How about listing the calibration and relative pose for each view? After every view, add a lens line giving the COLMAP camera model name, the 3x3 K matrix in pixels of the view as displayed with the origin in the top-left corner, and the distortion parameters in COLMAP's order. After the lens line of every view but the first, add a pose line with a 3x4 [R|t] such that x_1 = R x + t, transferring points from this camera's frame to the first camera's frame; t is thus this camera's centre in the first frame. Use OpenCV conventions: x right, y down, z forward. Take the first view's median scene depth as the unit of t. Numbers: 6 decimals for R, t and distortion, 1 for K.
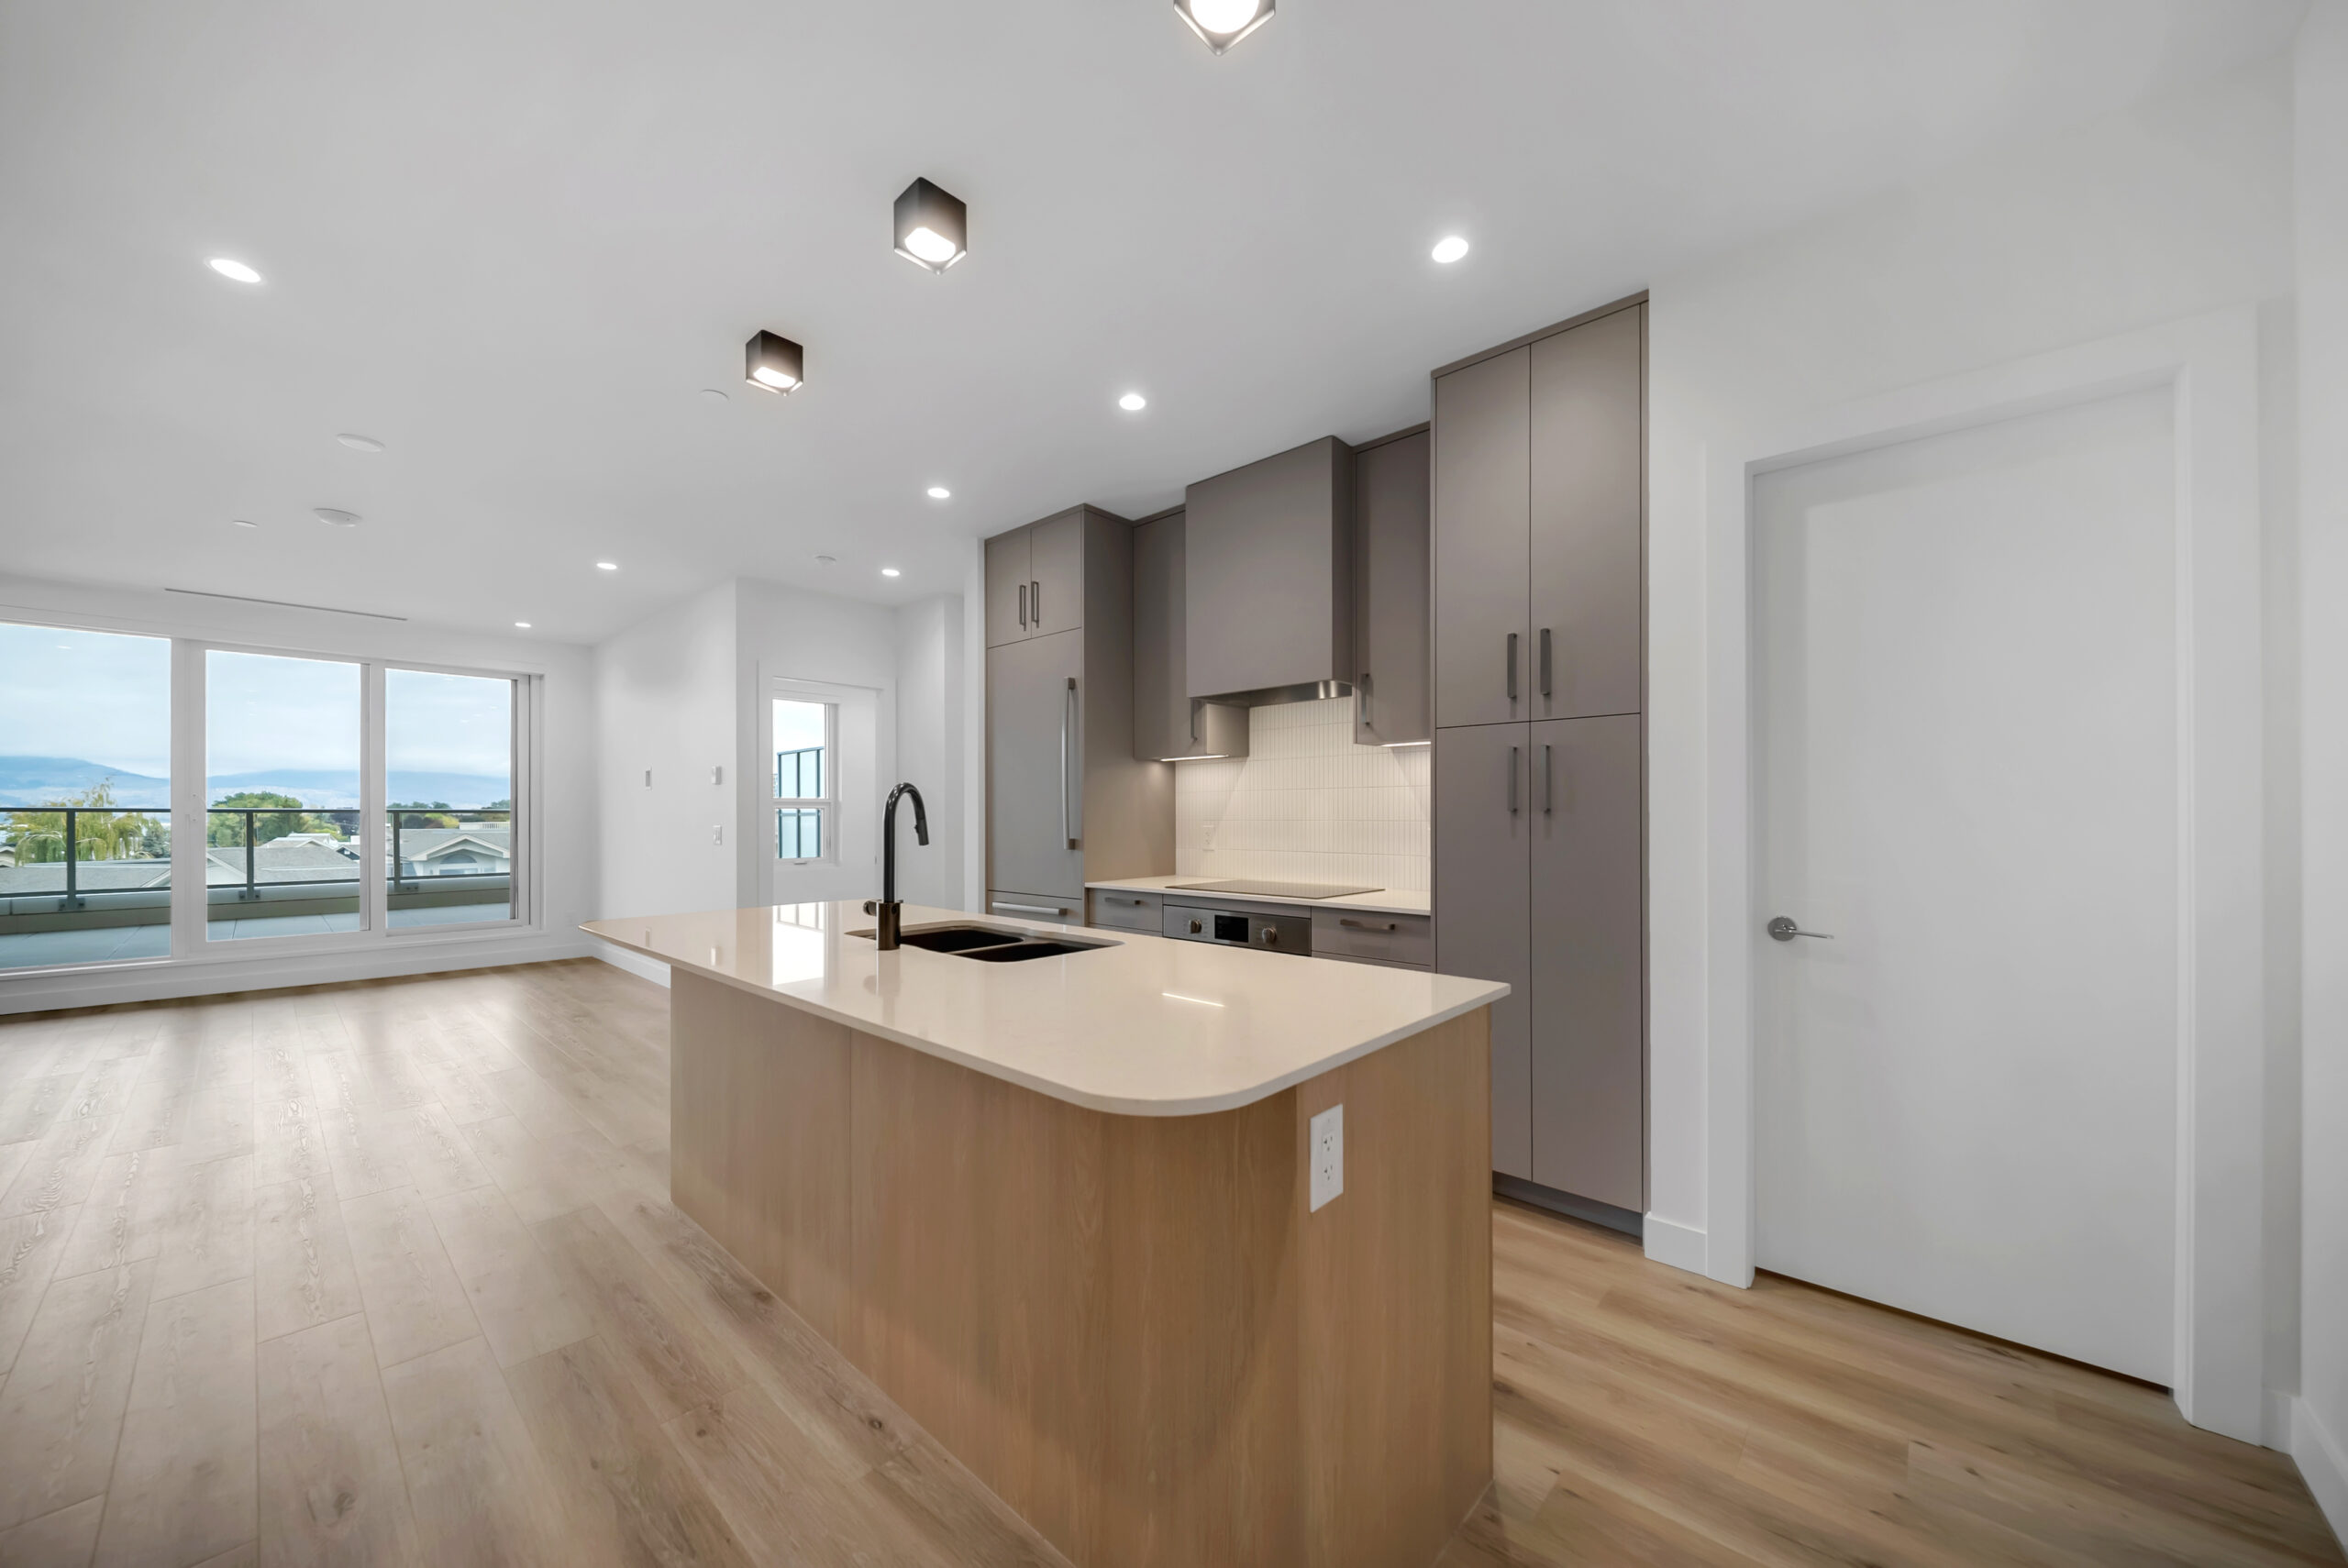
lens RADIAL K [[834.3, 0, 1175.1], [0, 834.3, 812.3], [0, 0, 1]] dist [-0.005576, -0.001523]
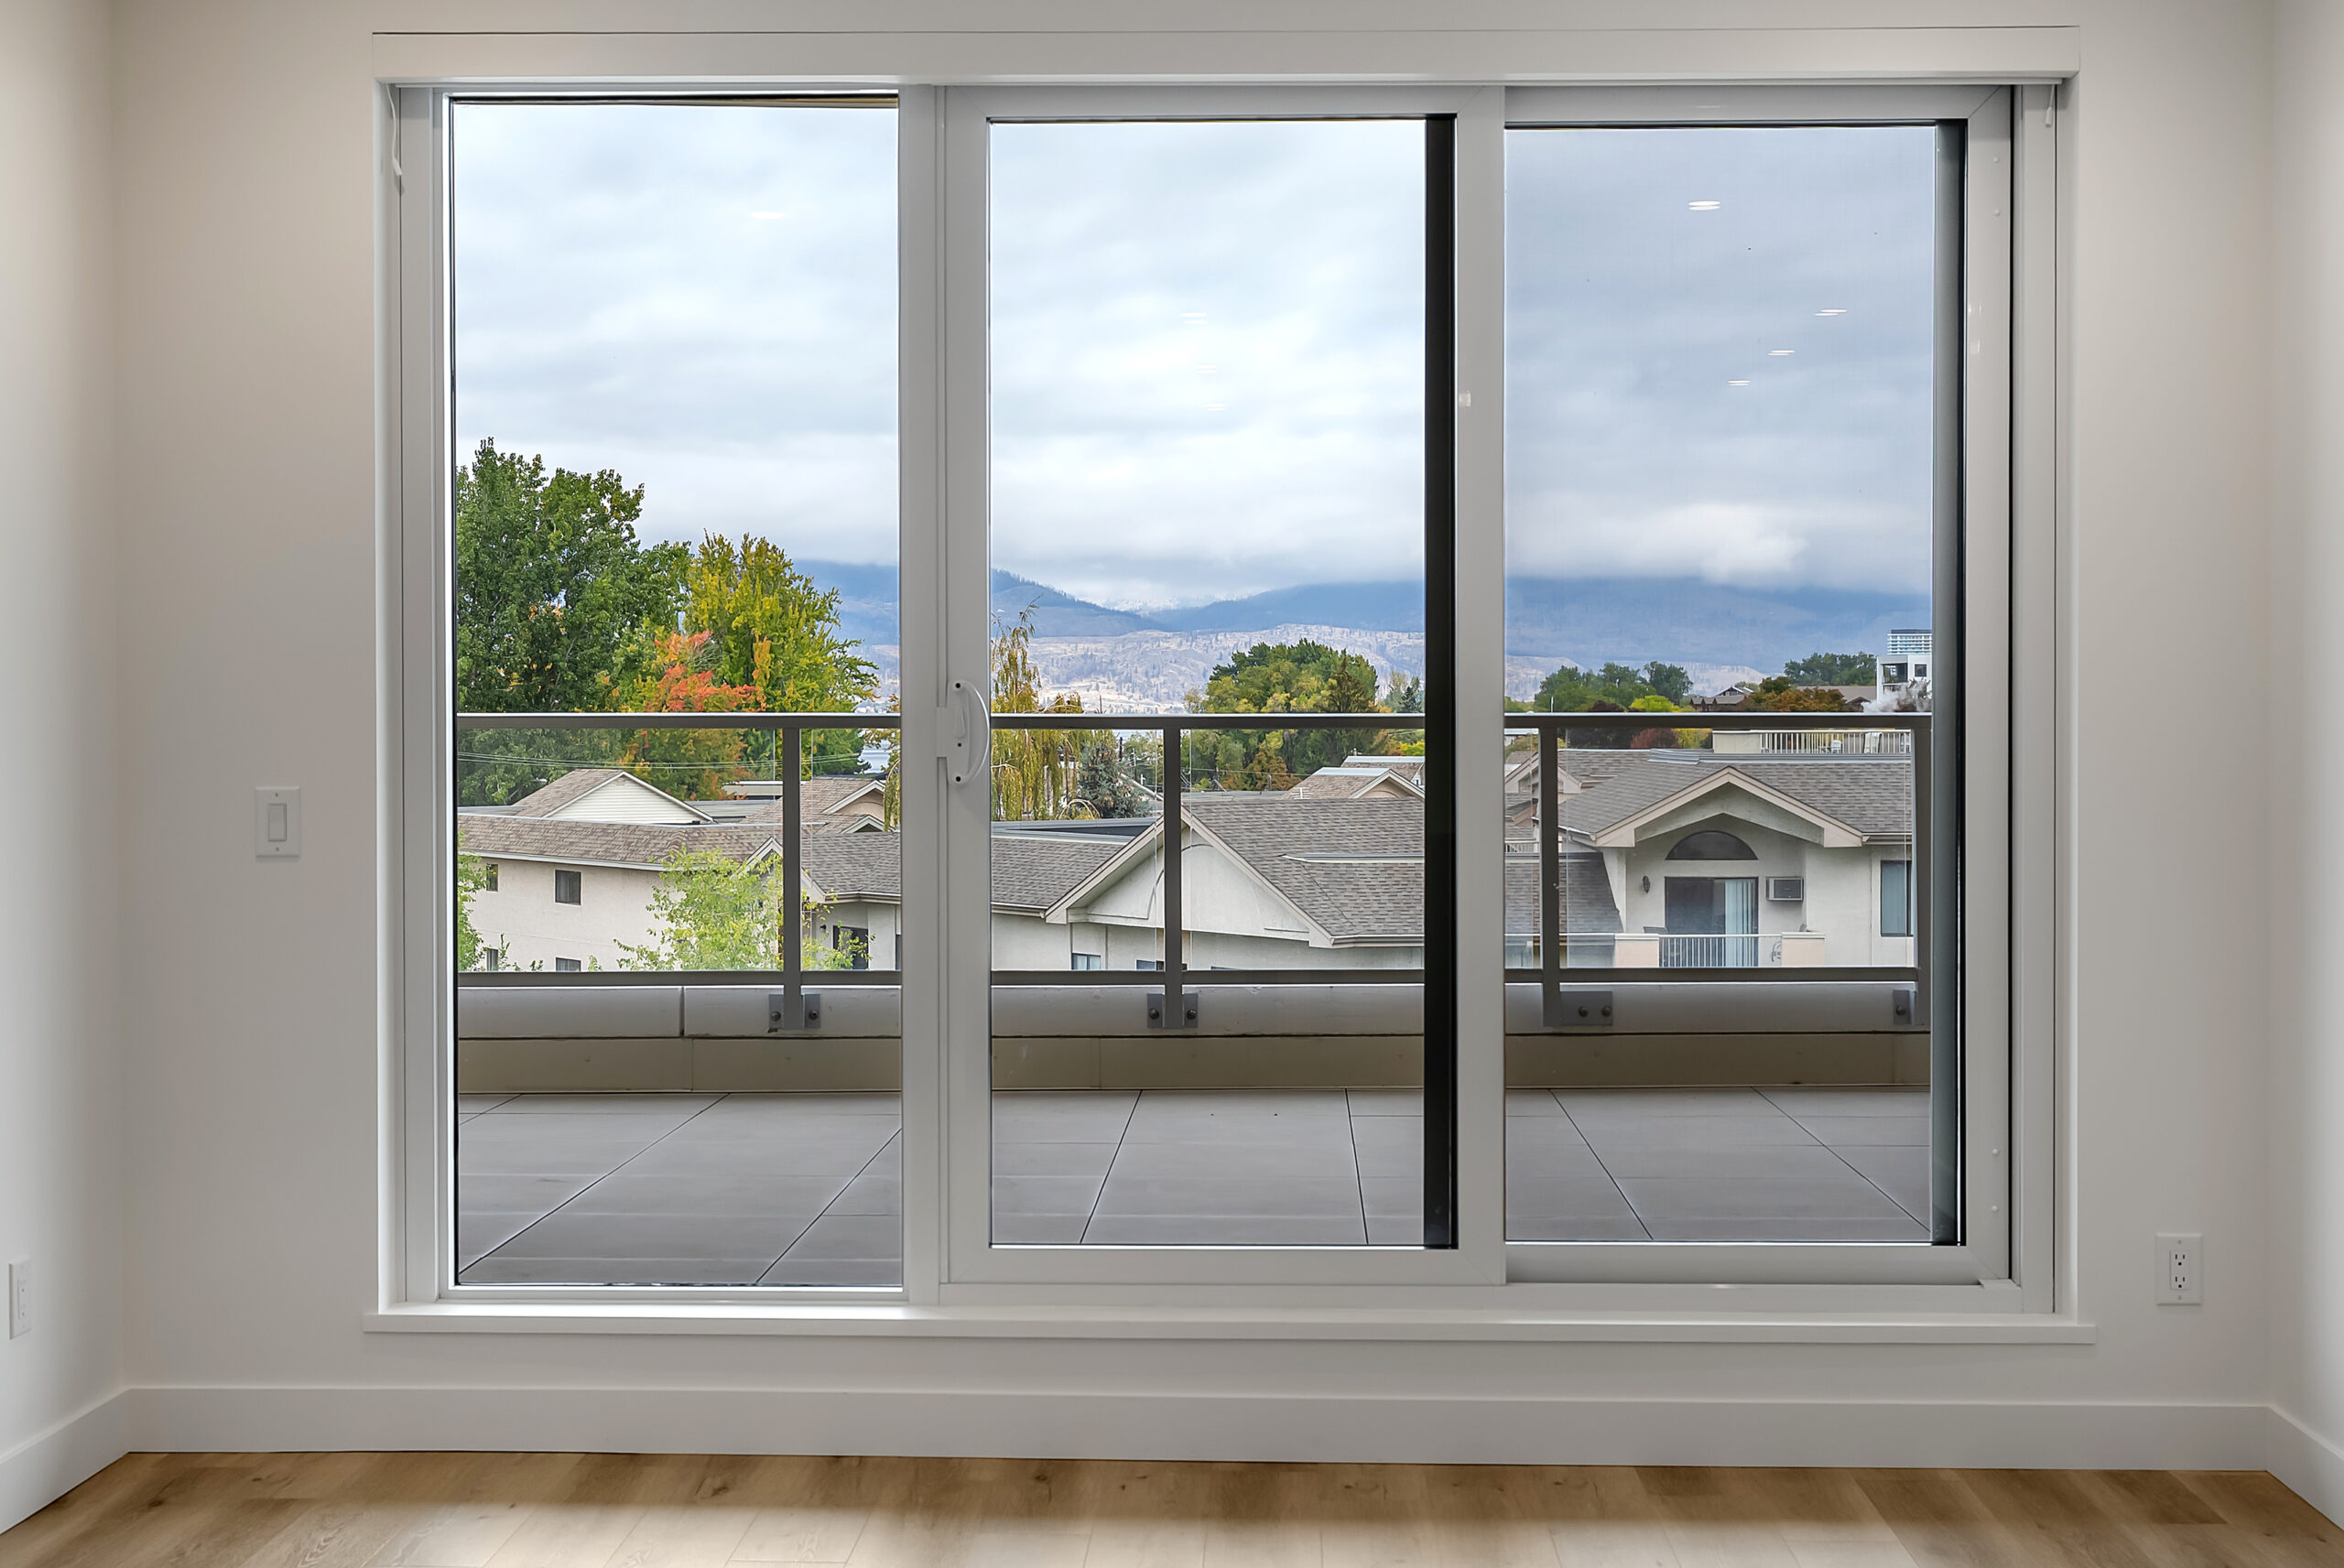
lens RADIAL K [[3283.3, 0, 1196.2], [0, 3283.3, 773.2], [0, 0, 1]] dist [0.025349, 0.000000]
pose [[0.647529, 0.015983, -0.761873, -0.303026], [0.002939, 0.999720, 0.023470, -0.014310], [0.762035, -0.017437, 0.647301, 0.334869]]
